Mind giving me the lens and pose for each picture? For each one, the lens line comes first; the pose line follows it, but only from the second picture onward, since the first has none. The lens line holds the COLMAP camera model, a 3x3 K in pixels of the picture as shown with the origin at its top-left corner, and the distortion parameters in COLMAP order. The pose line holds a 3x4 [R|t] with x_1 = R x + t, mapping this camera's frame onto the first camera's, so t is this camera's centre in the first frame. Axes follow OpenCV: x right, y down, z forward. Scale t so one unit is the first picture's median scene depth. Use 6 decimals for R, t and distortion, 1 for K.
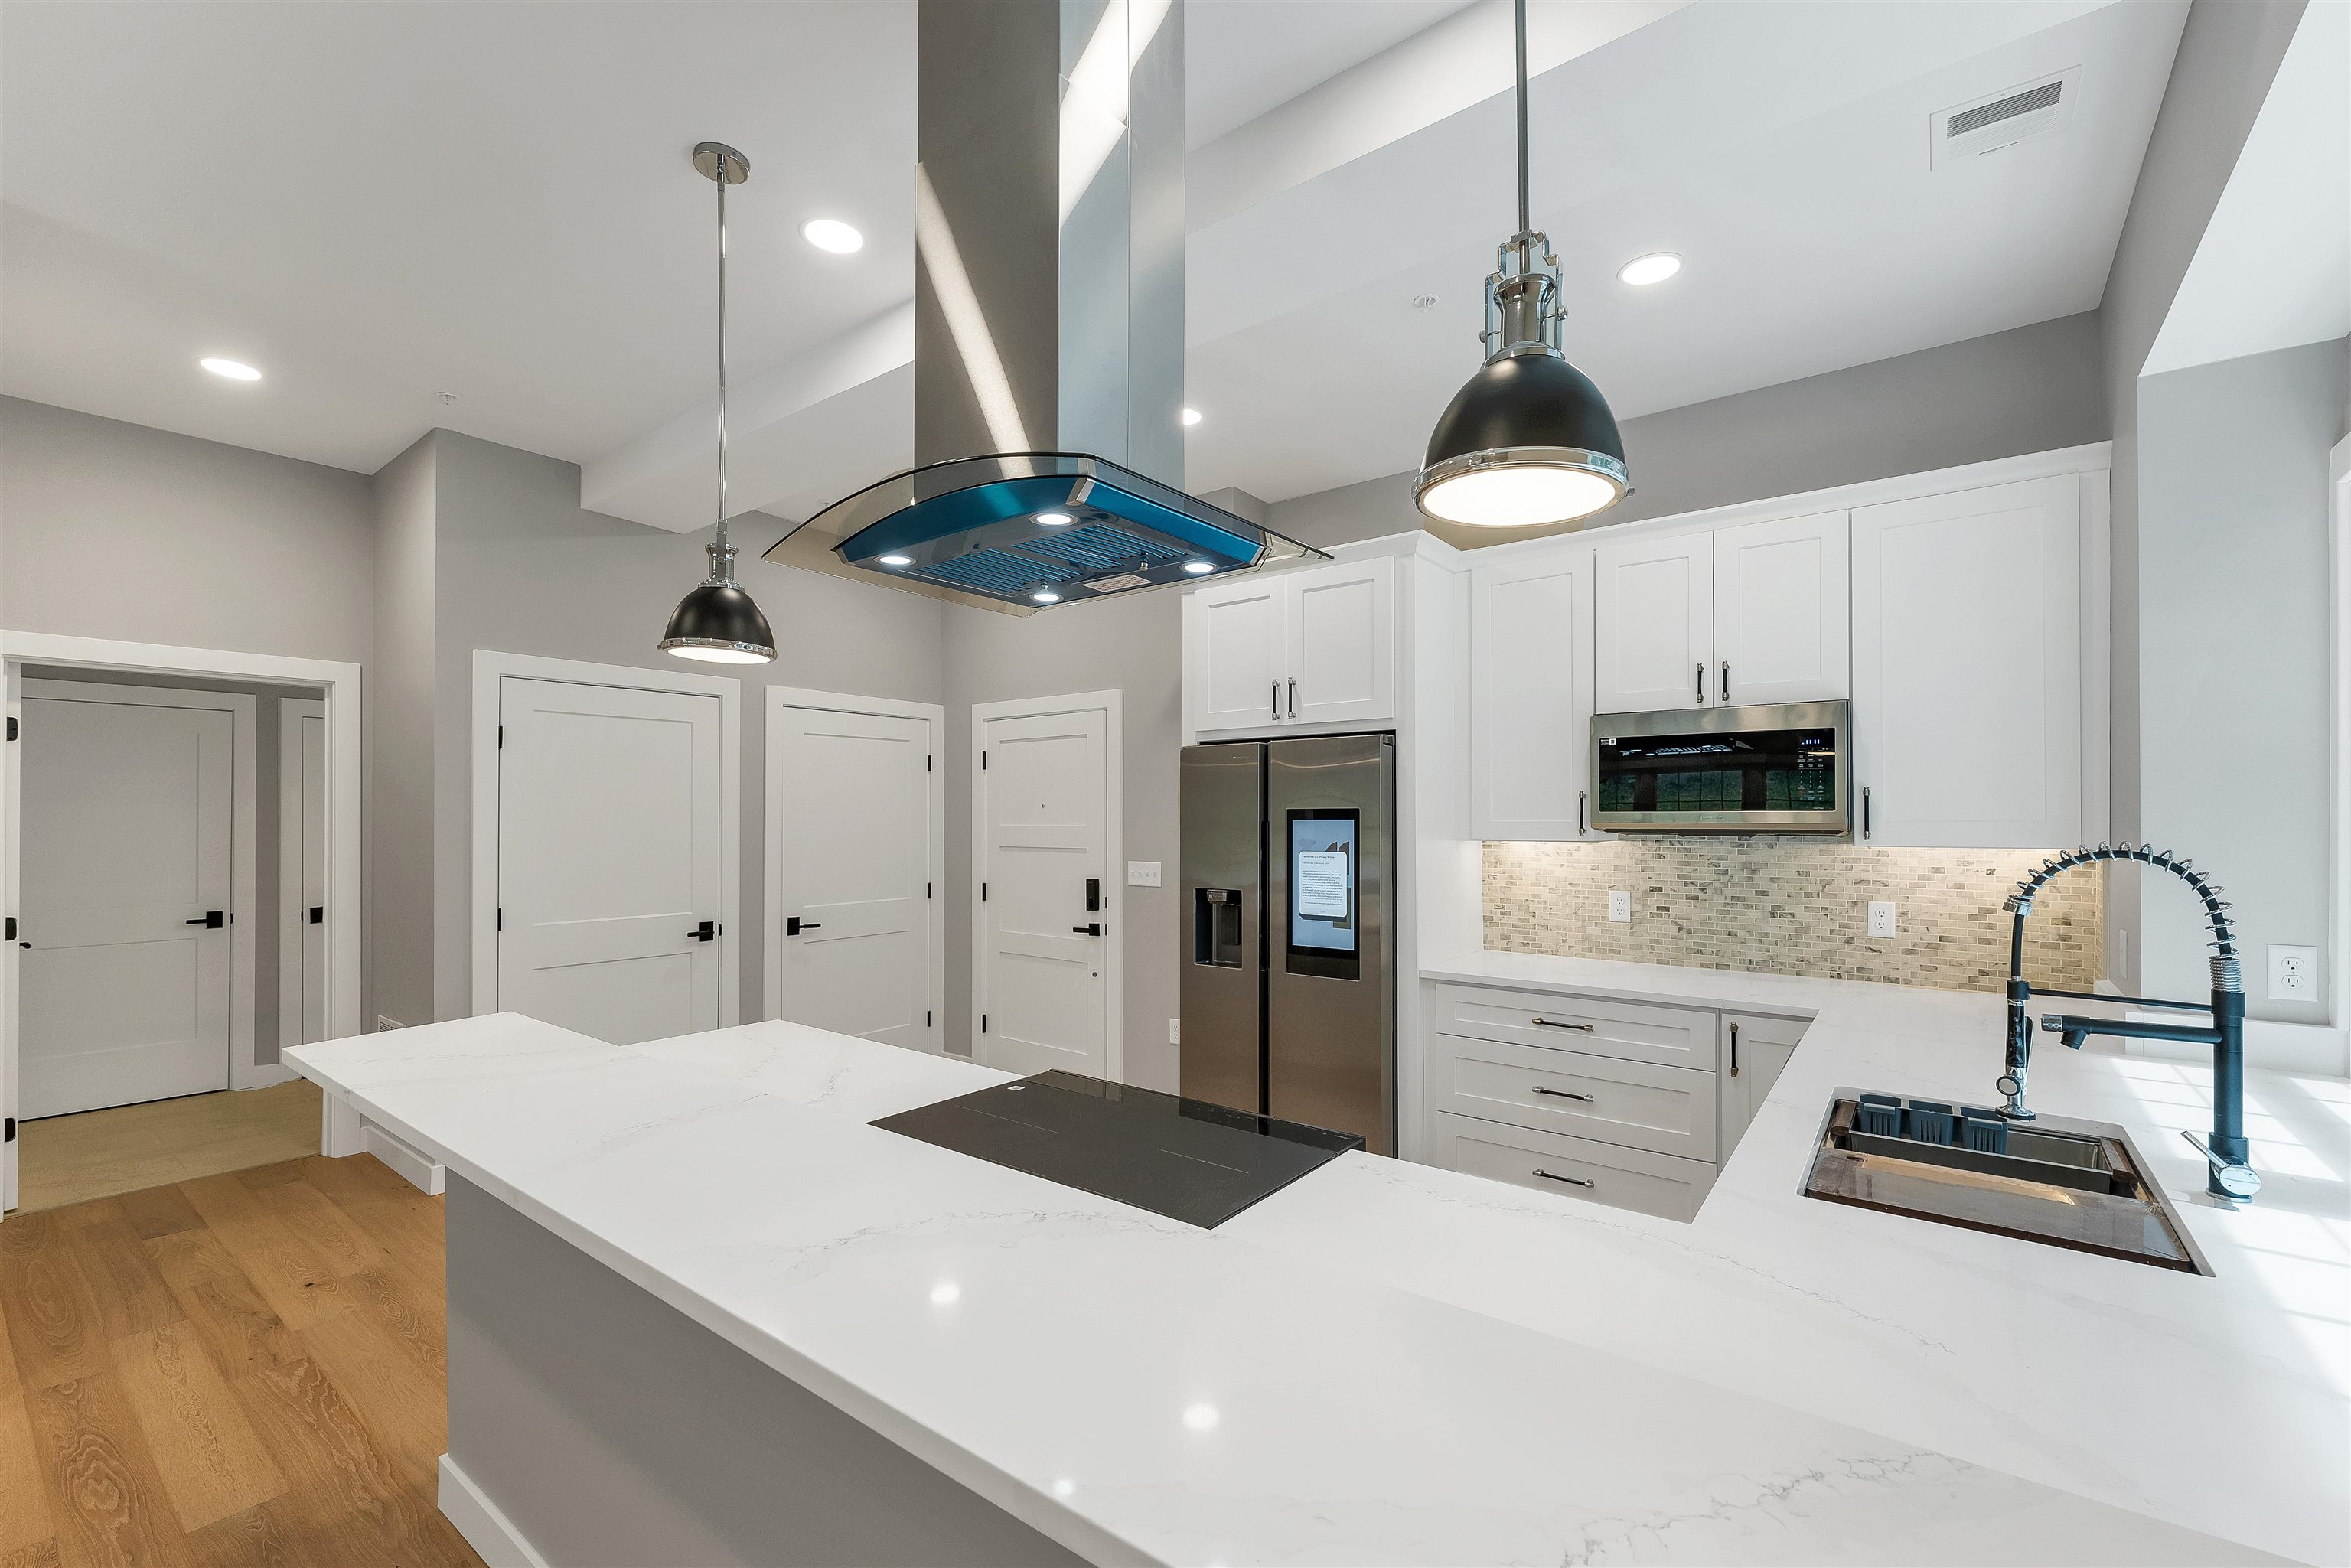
lens RADIAL K [[974.8, 0, 1163.1], [0, 974.8, 812.9], [0, 0, 1]] dist [-0.003477, -0.000130]
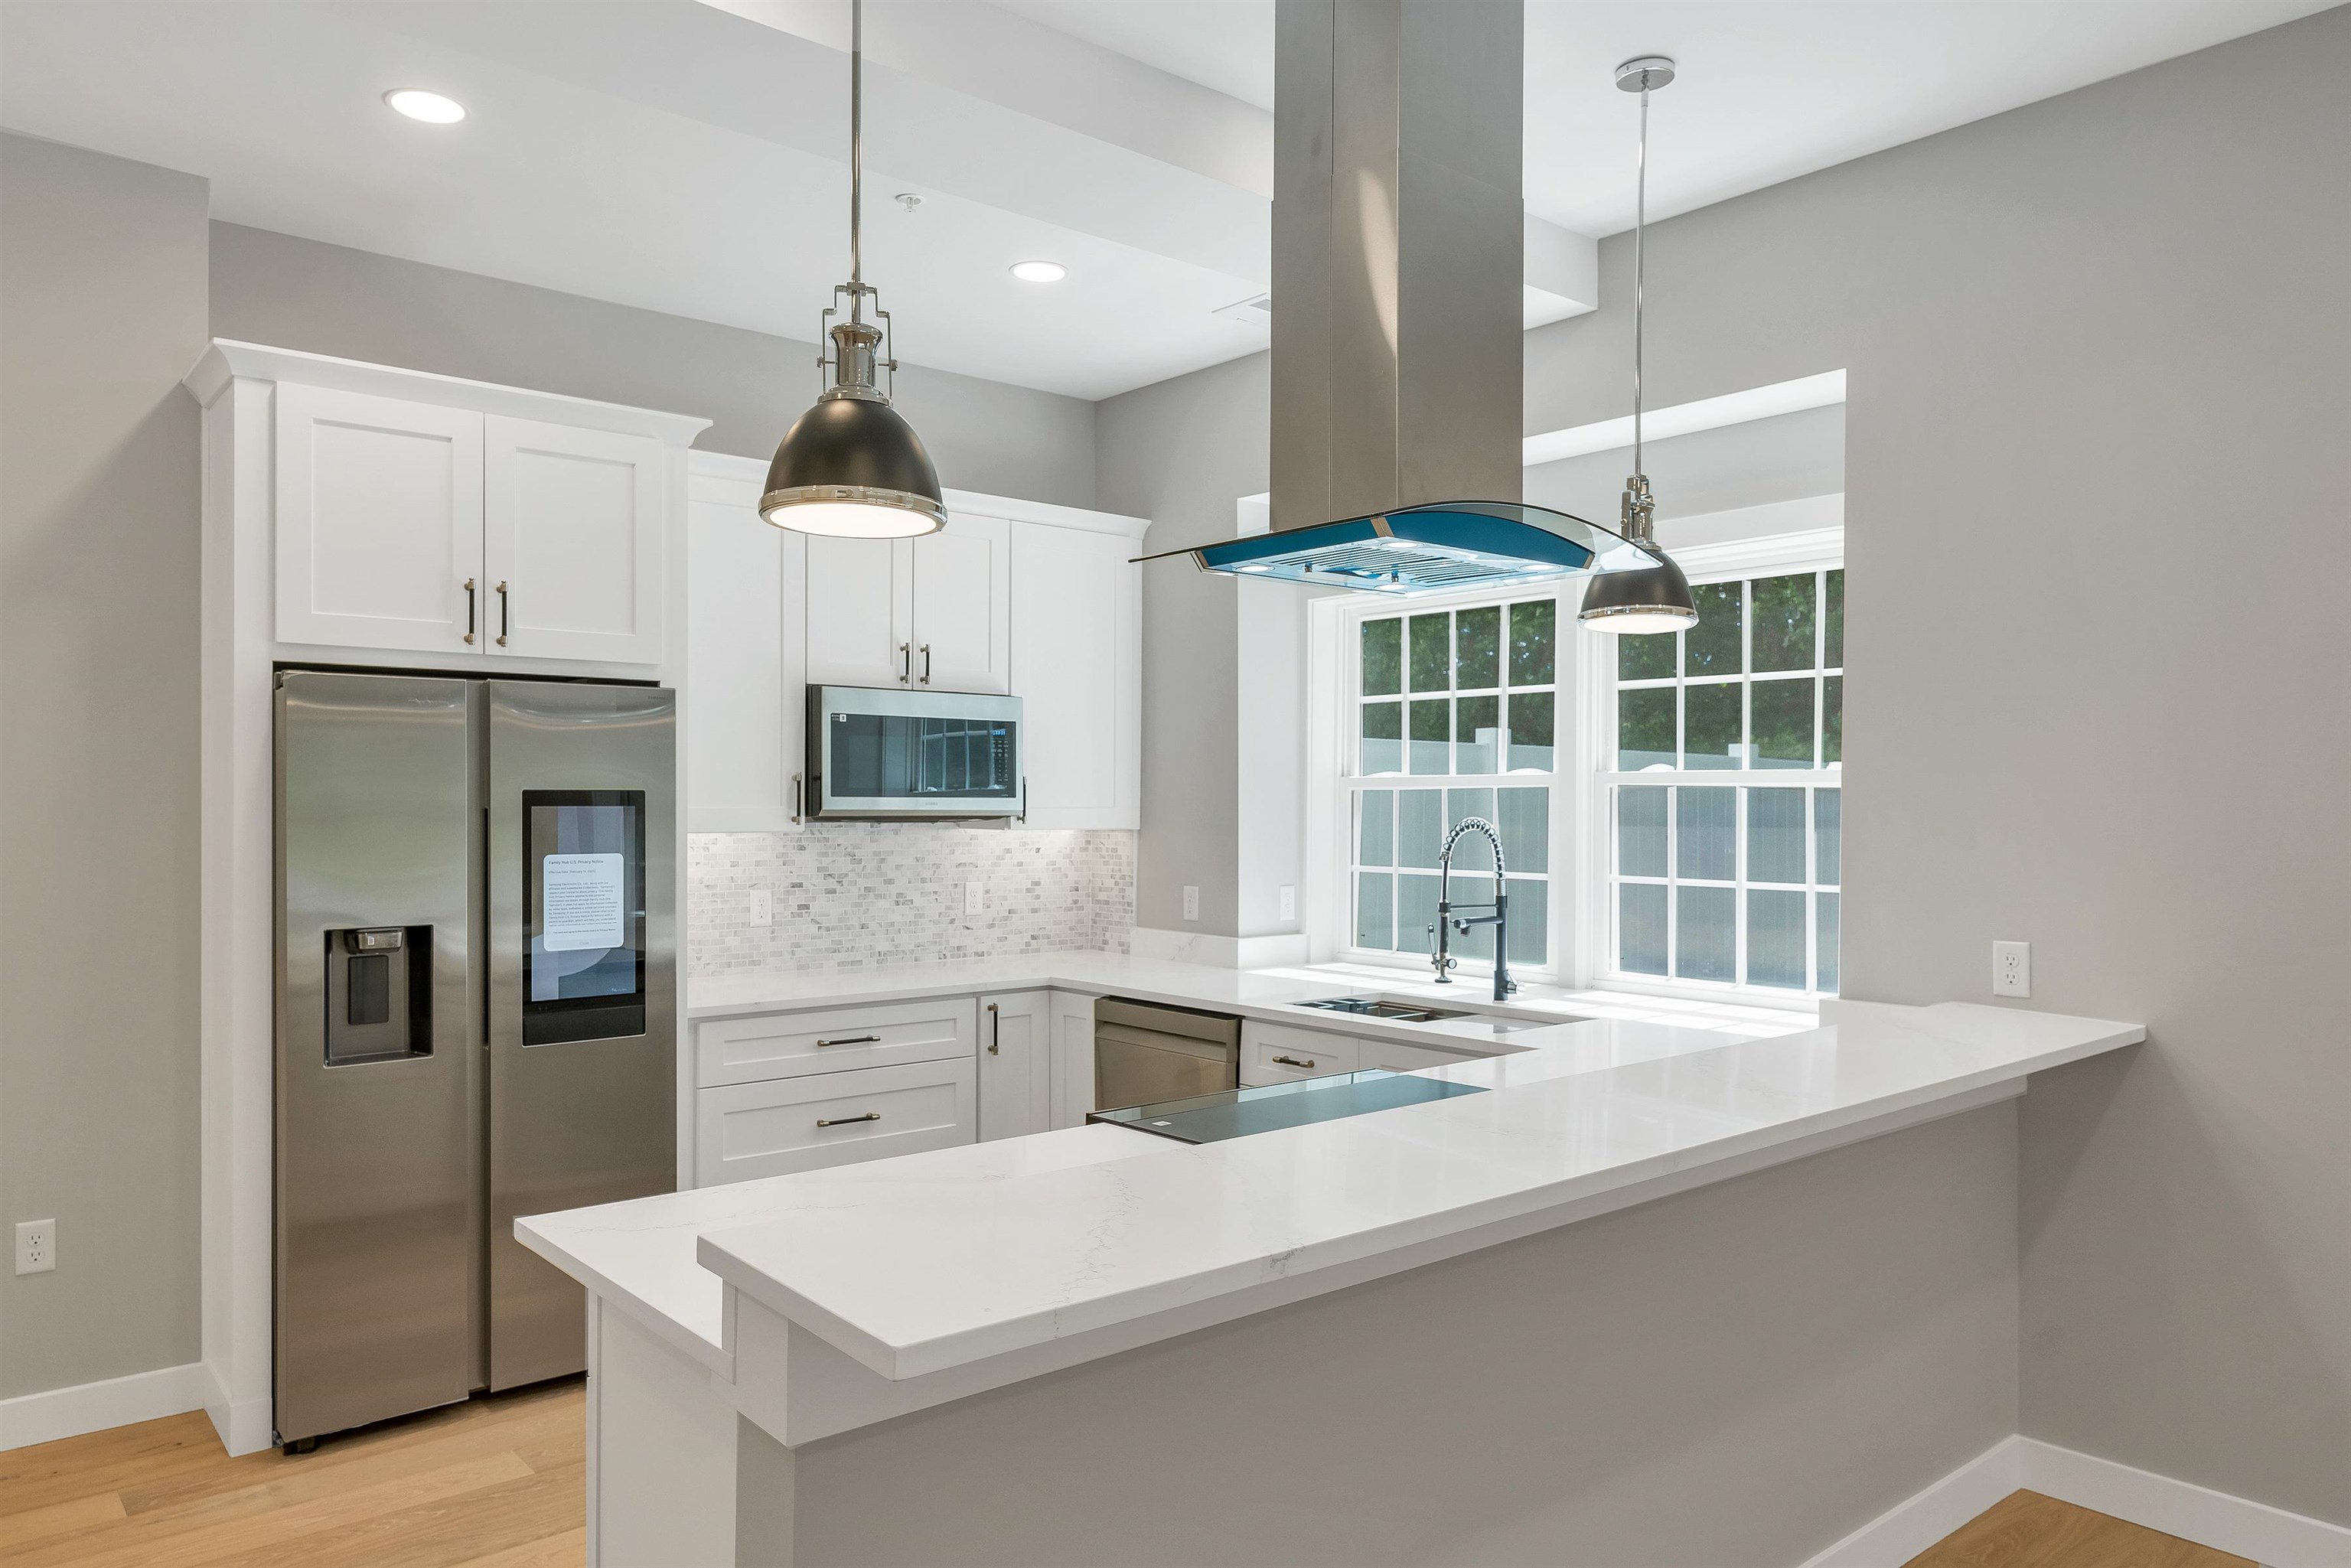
lens RADIAL K [[1563.8, 0, 1171.4], [0, 1563.8, 802.6], [0, 0, 1]] dist [-0.007906, 0.006095]
pose [[0.205824, 0.002232, 0.978586, -0.863019], [-0.006270, 0.999980, -0.000962, 0.003650], [-0.978569, -0.005937, 0.205834, 0.411899]]
